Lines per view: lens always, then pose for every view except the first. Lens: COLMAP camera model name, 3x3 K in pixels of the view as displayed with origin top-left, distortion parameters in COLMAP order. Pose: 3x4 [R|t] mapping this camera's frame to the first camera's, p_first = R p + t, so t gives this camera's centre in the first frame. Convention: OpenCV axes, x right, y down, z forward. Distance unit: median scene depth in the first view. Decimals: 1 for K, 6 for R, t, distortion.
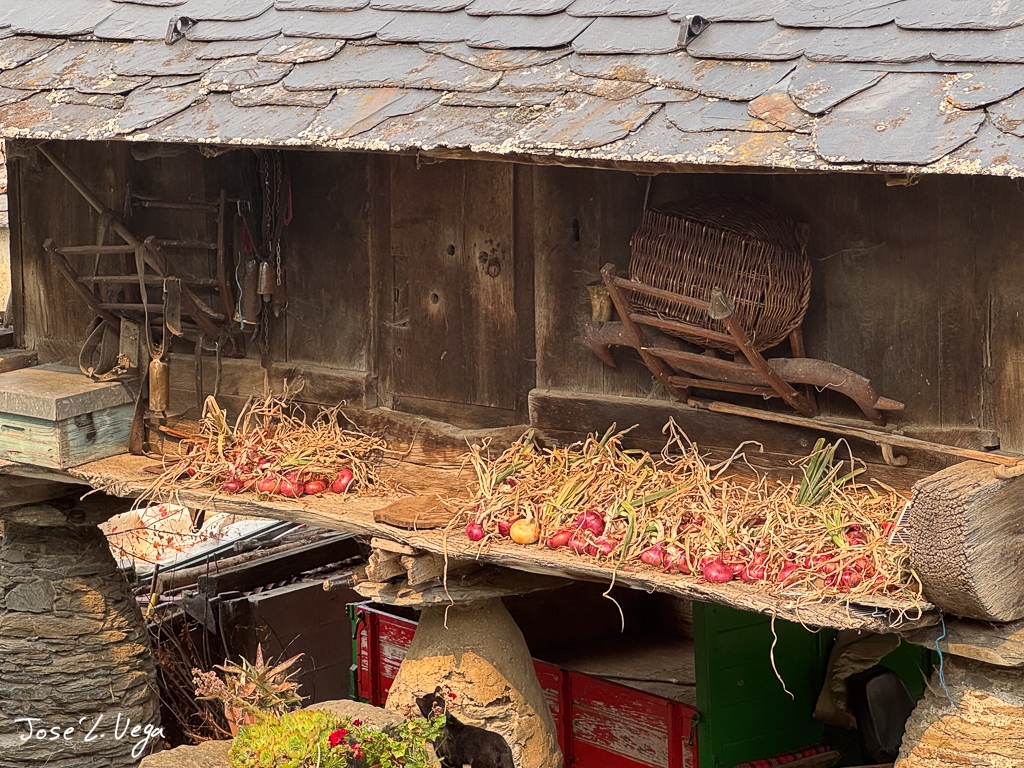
lens RADIAL K [[3201.1, 0, 512.0], [0, 3201.1, 384.0], [0, 0, 1]] dist [-0.677966, 19.523156]
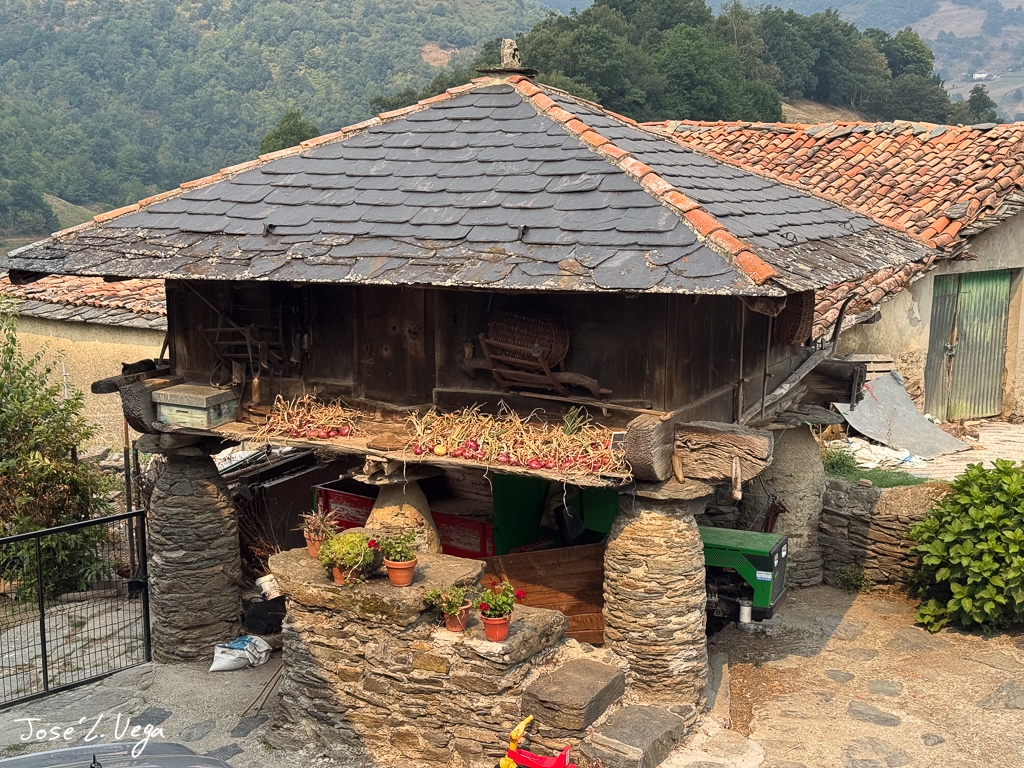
lens RADIAL K [[1408.8, 0, 512.0], [0, 1408.8, 384.0], [0, 0, 1]] dist [0.151051, -0.025763]
pose [[0.977183, -0.022373, 0.211218, -0.156650], [0.022525, 0.999745, 0.001687, -0.001819], [-0.211202, 0.003109, 0.977437, -0.003810]]
